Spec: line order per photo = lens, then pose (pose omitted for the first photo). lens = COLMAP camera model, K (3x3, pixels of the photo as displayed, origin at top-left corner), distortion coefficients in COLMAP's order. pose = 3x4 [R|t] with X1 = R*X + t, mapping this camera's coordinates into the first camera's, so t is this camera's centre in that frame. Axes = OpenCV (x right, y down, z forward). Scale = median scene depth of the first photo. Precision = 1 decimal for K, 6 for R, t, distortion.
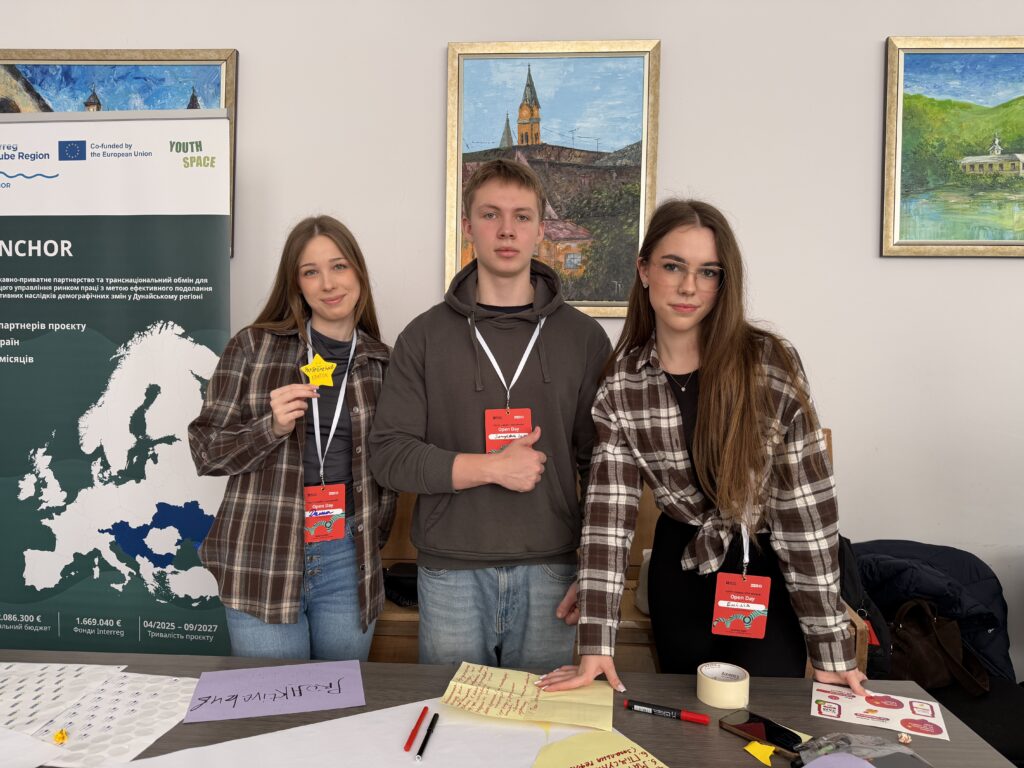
lens RADIAL K [[717.6, 0, 512.0], [0, 717.6, 384.0], [0, 0, 1]] dist [-0.003480, -0.001227]
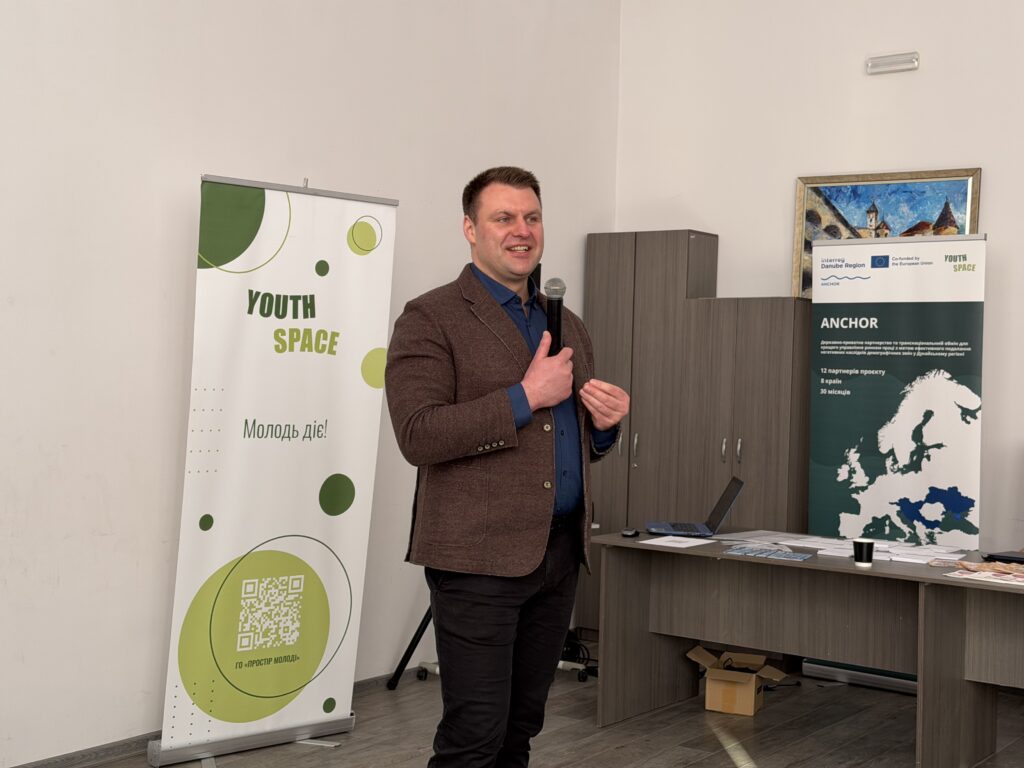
lens RADIAL K [[1419.0, 0, 512.0], [0, 1419.0, 384.0], [0, 0, 1]] dist [0.232124, -0.478488]
pose [[0.846282, 0.013283, -0.532570, 0.395560], [-0.025428, 0.999557, -0.015477, 0.015489], [0.532128, 0.026641, 0.846245, -2.107966]]
